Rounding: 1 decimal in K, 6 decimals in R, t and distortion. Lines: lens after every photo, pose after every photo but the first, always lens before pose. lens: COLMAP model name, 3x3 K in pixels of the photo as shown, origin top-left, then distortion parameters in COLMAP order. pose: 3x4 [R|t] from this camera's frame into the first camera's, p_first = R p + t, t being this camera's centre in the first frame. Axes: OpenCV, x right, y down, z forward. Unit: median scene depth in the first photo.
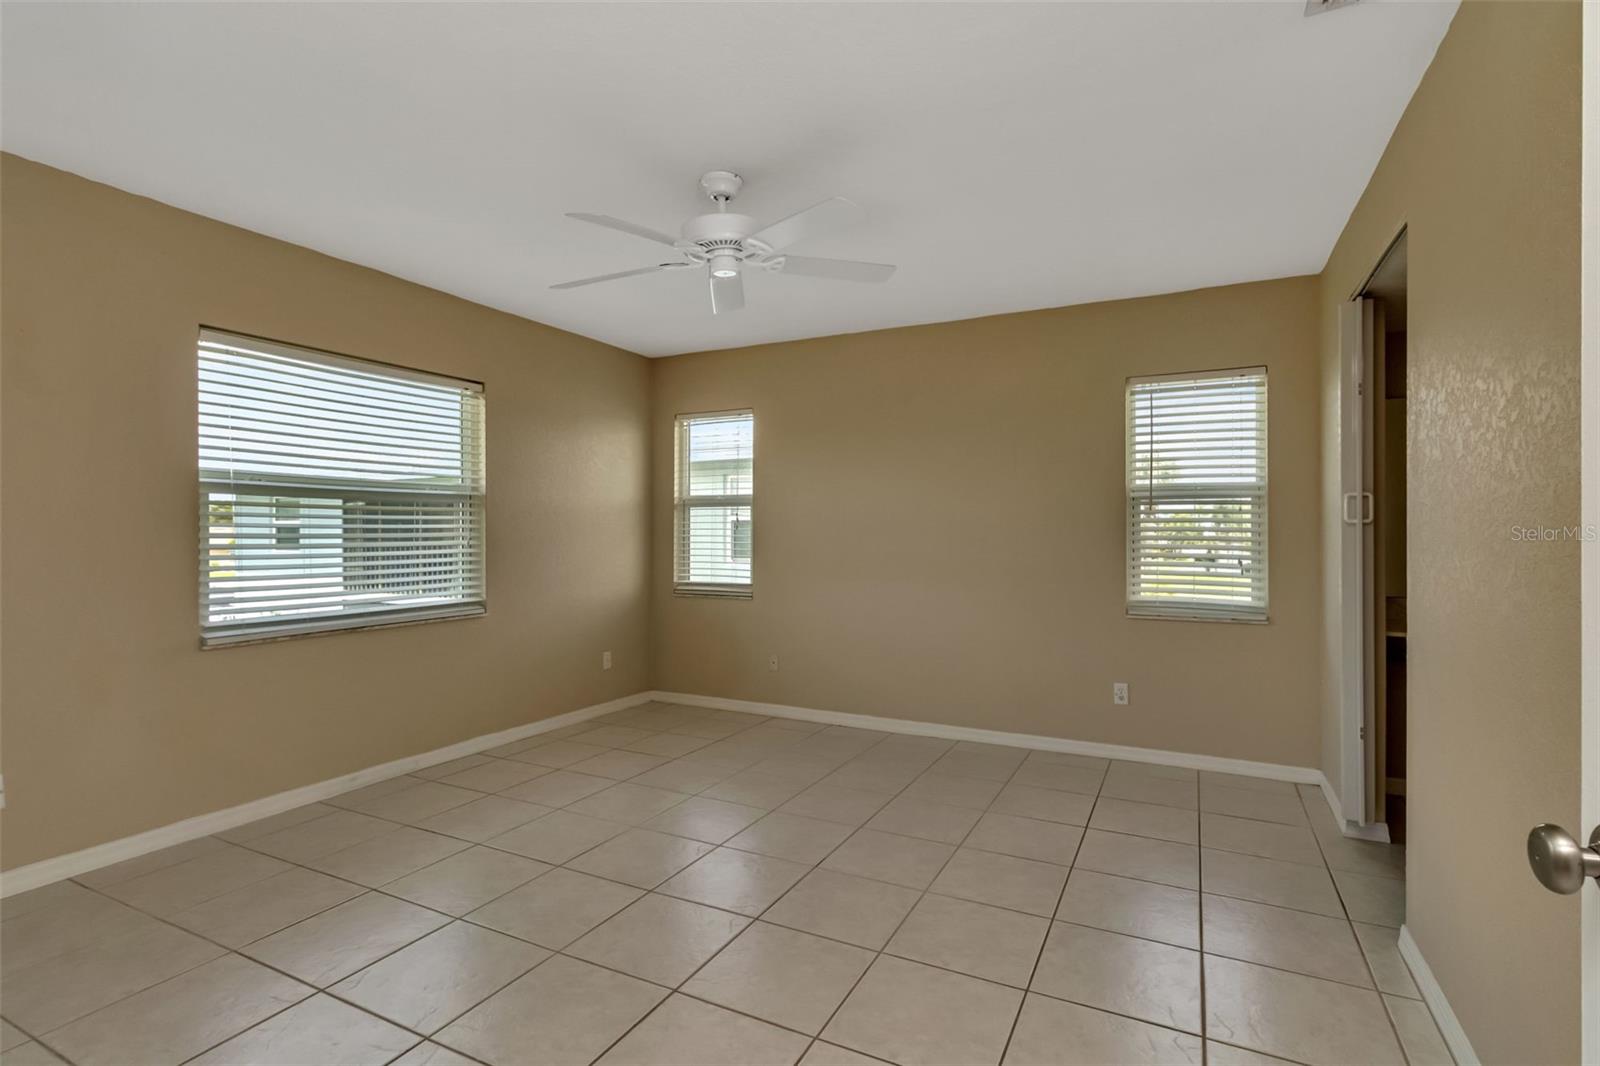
lens RADIAL K [[764.4, 0, 794.7], [0, 764.4, 536.2], [0, 0, 1]] dist [-0.005380, -0.000509]
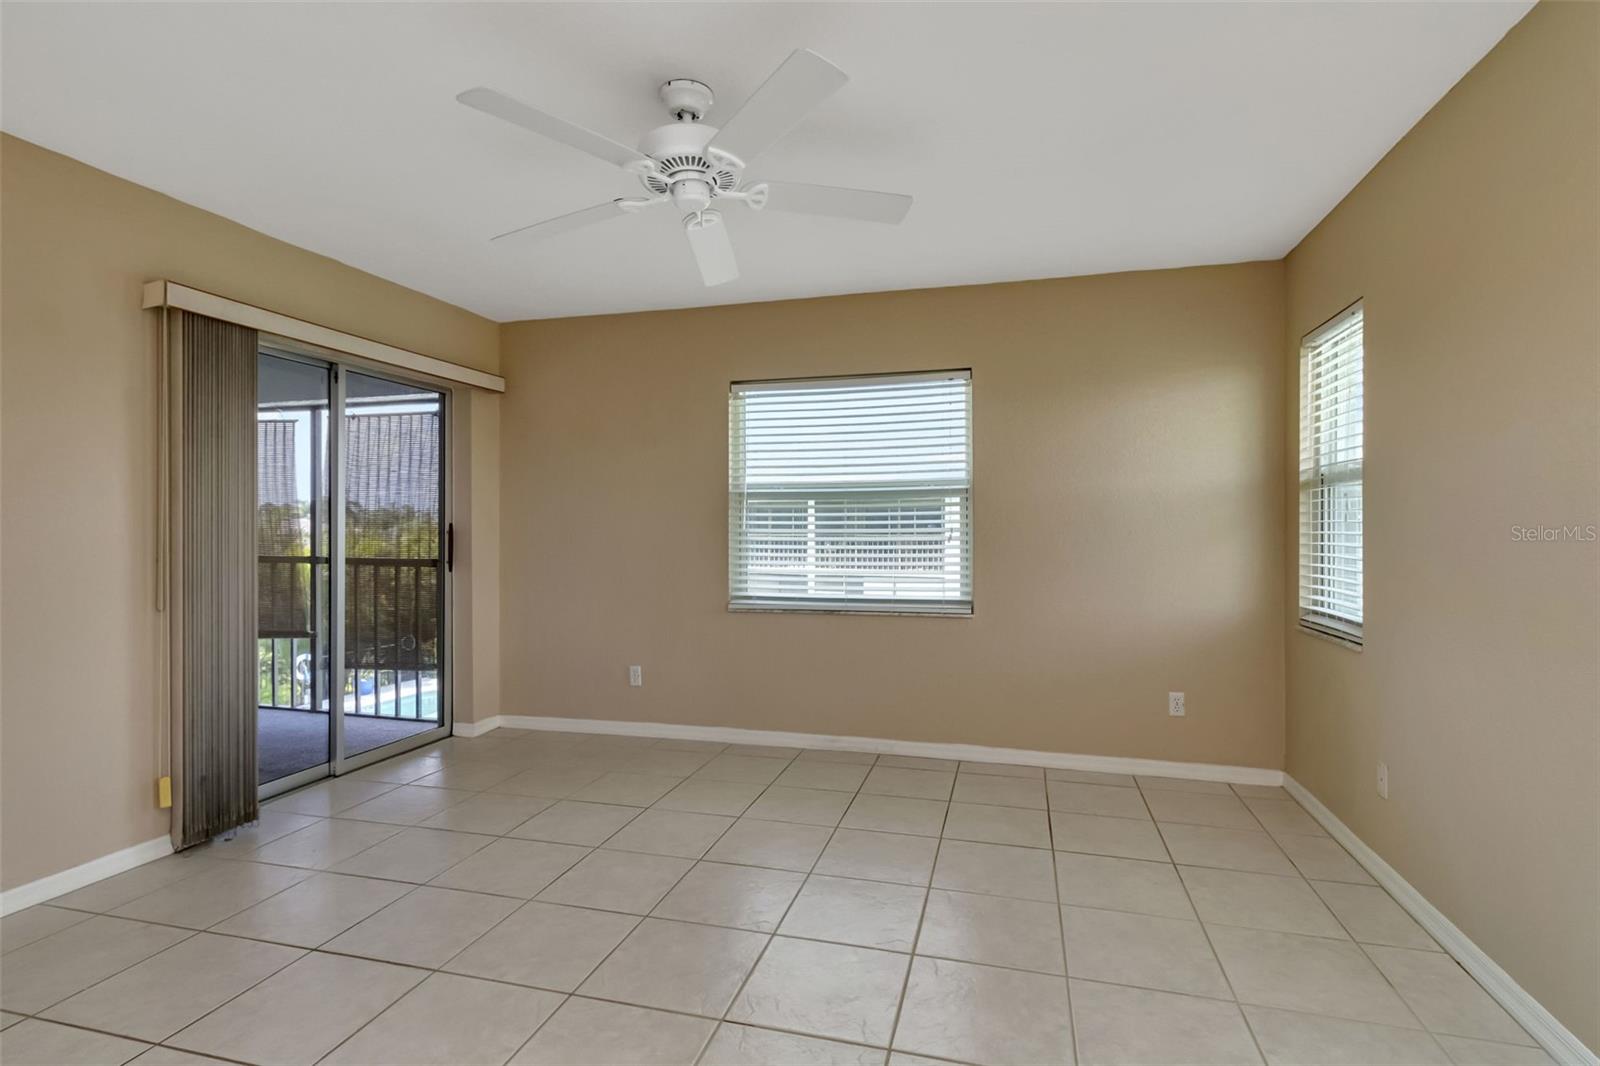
lens RADIAL K [[764.4, 0, 805.7], [0, 764.4, 525.1], [0, 0, 1]] dist [-0.005380, -0.000509]
pose [[0.210103, -0.000442, -0.977679, 0.479930], [-0.002543, 0.999996, -0.000998, -0.006899], [0.977676, 0.002696, 0.210101, 0.625816]]
